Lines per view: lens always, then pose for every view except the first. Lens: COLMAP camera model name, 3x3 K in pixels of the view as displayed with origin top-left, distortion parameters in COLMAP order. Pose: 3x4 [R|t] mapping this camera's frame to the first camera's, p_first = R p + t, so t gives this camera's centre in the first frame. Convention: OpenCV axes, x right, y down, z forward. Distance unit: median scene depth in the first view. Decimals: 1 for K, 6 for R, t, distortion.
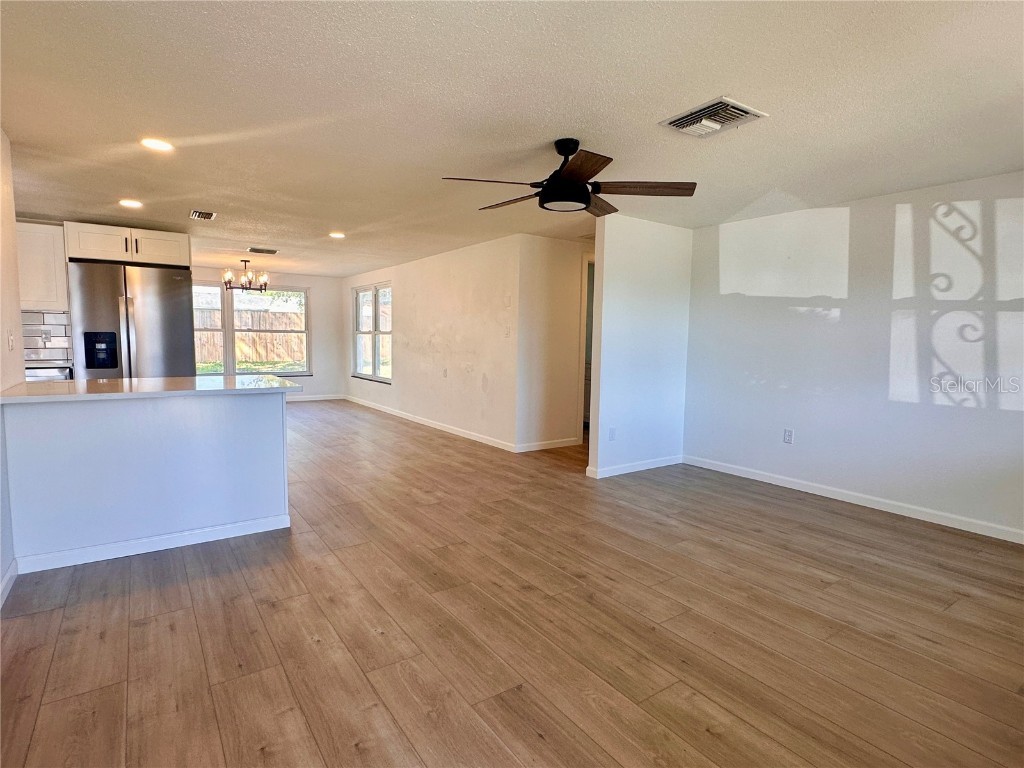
lens RADIAL K [[535.9, 0, 510.5], [0, 535.9, 386.2], [0, 0, 1]] dist [0.001949, -0.000542]
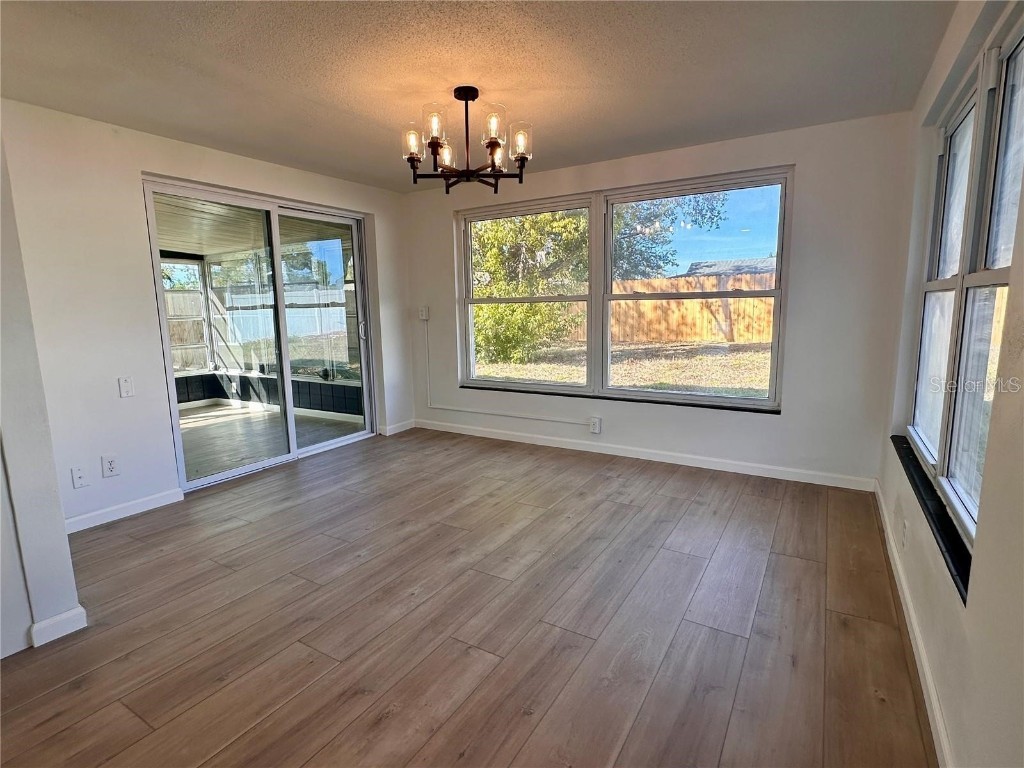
lens RADIAL K [[519.9, 0, 509.9], [0, 519.9, 385.0], [0, 0, 1]] dist [0.000978, -0.001296]
pose [[0.397876, 0.120054, -0.909550, -0.430307], [-0.064024, 0.992617, 0.103012, -0.229674], [0.915203, 0.017247, 0.402625, 2.439852]]
